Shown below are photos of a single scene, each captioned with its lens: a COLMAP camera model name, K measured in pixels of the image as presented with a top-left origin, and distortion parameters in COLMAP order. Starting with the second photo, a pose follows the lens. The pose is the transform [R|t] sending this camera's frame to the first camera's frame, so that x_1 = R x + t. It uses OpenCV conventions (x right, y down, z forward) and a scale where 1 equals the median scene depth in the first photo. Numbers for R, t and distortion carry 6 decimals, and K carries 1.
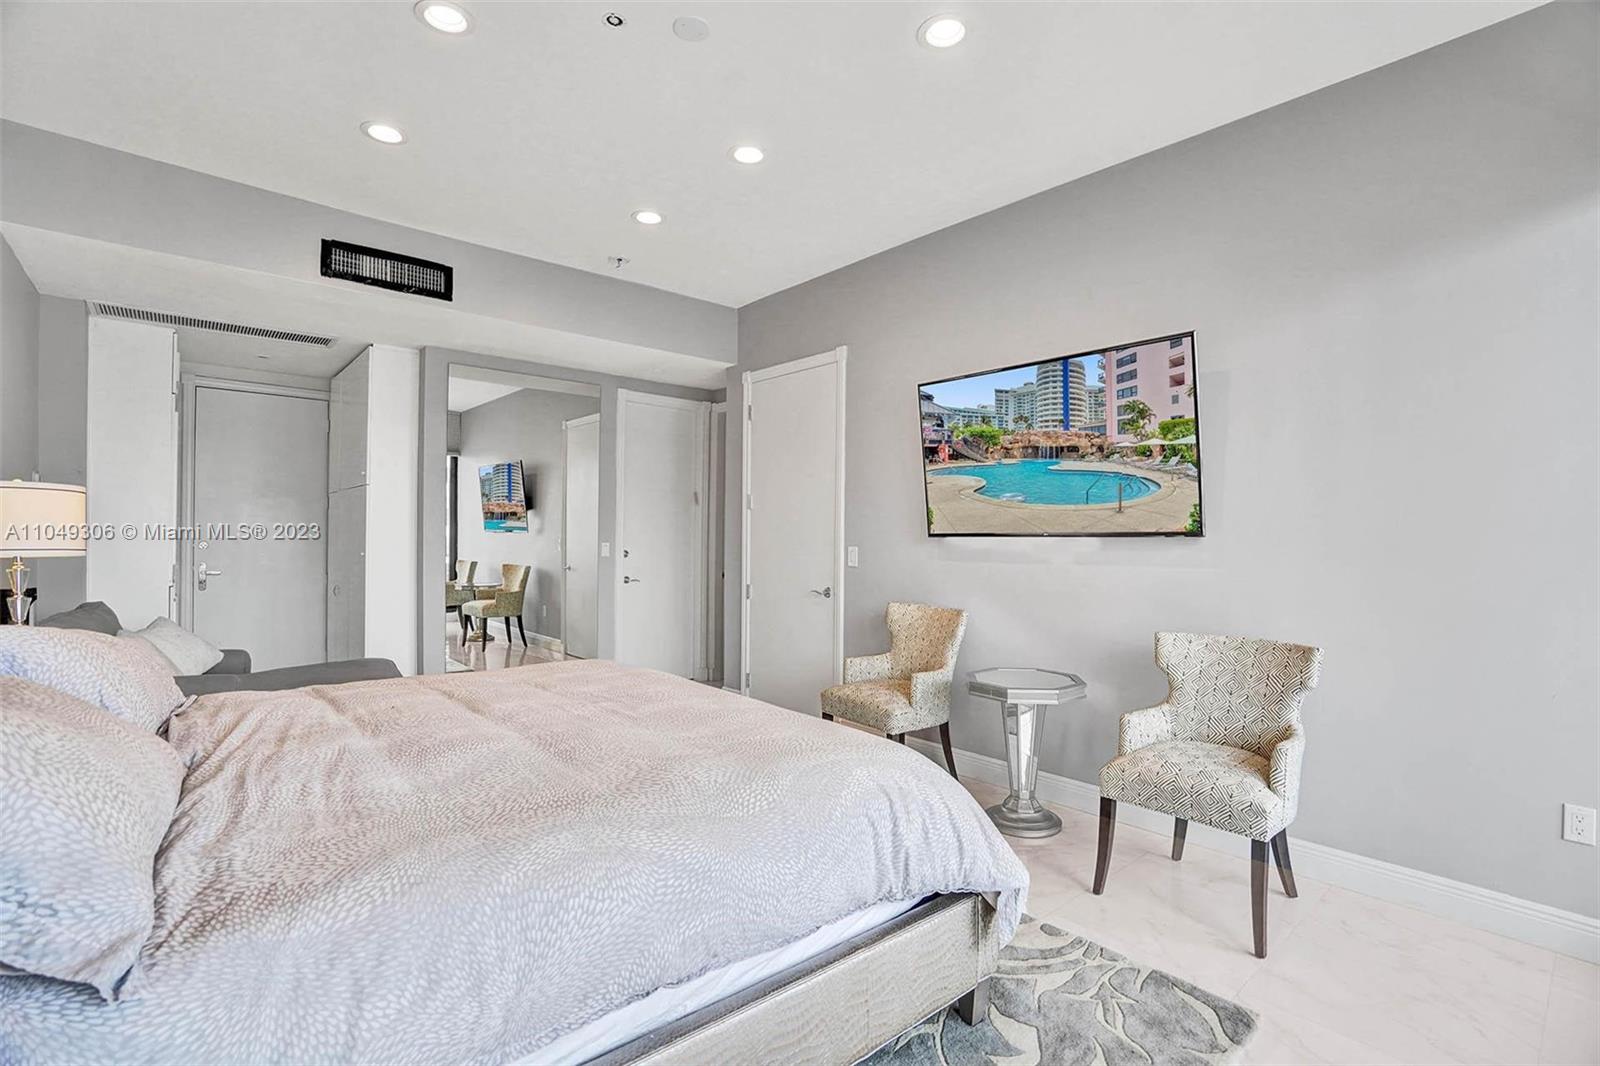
lens RADIAL K [[741.9, 0, 795.1], [0, 741.9, 543.1], [0, 0, 1]] dist [-0.058450, 0.022349]
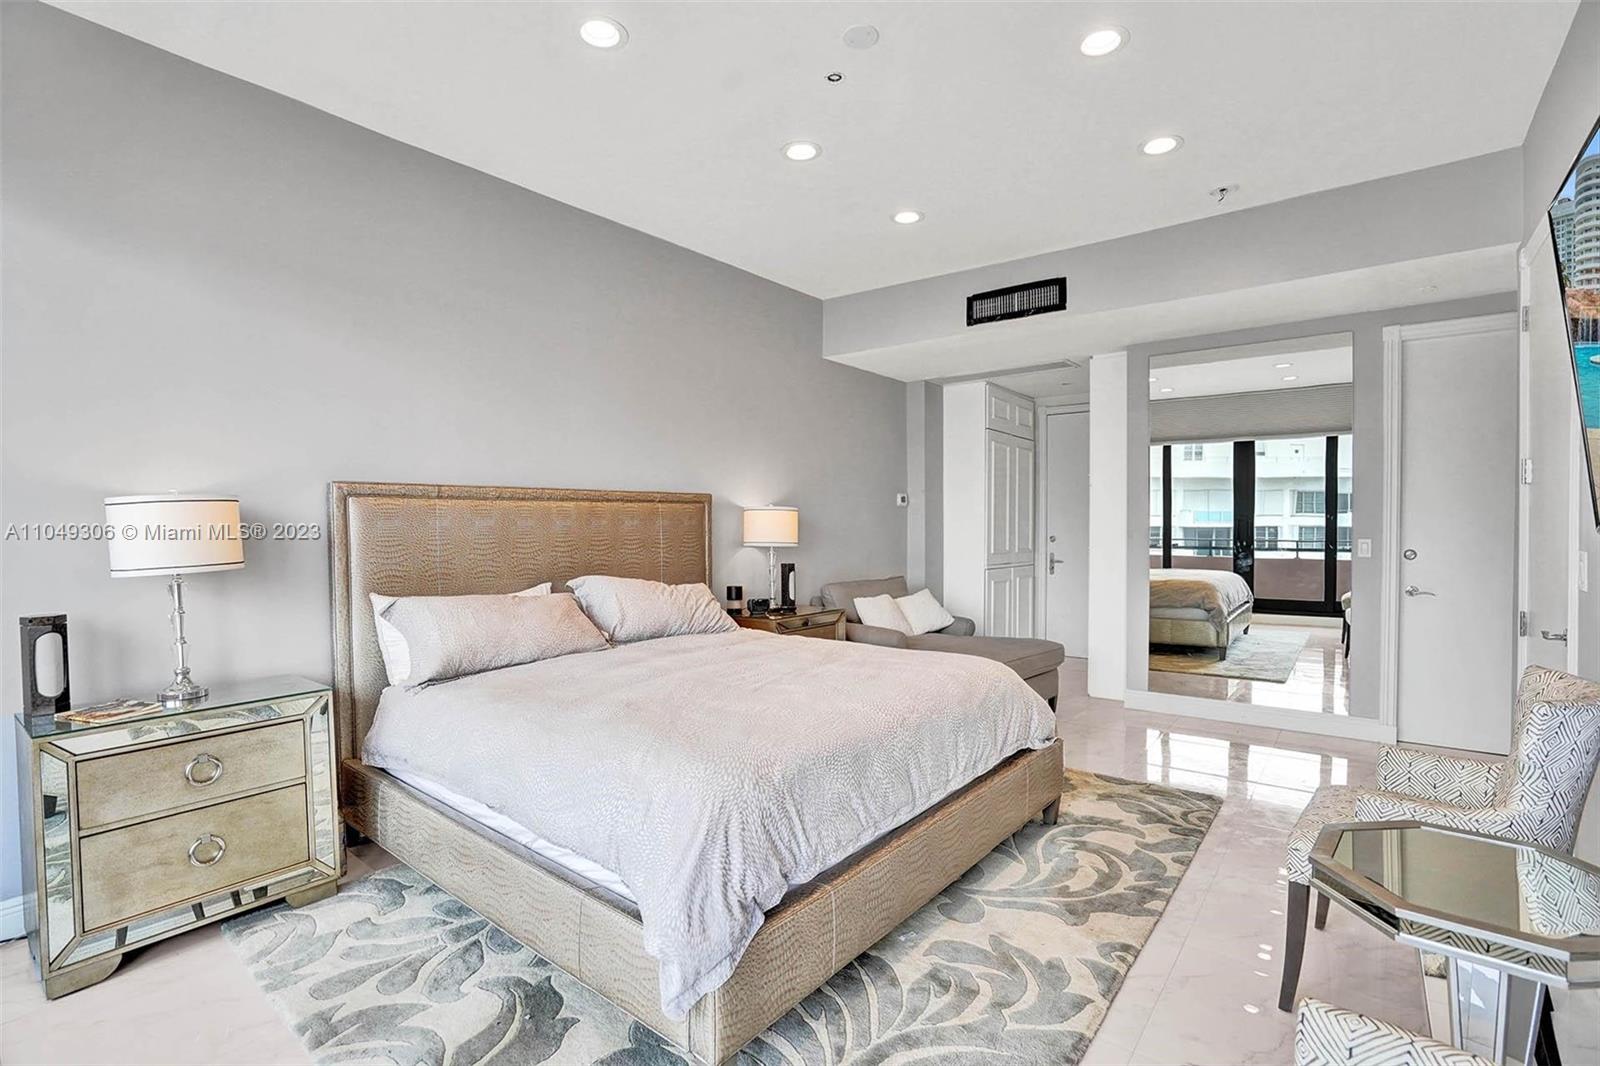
lens RADIAL K [[741.9, 0, 795.1], [0, 741.9, 543.1], [0, 0, 1]] dist [-0.058450, 0.022349]
pose [[0.175282, 0.015327, -0.984399, 0.514796], [-0.001191, 0.999881, 0.015356, -0.012027], [0.984517, -0.001519, 0.175280, 0.444116]]
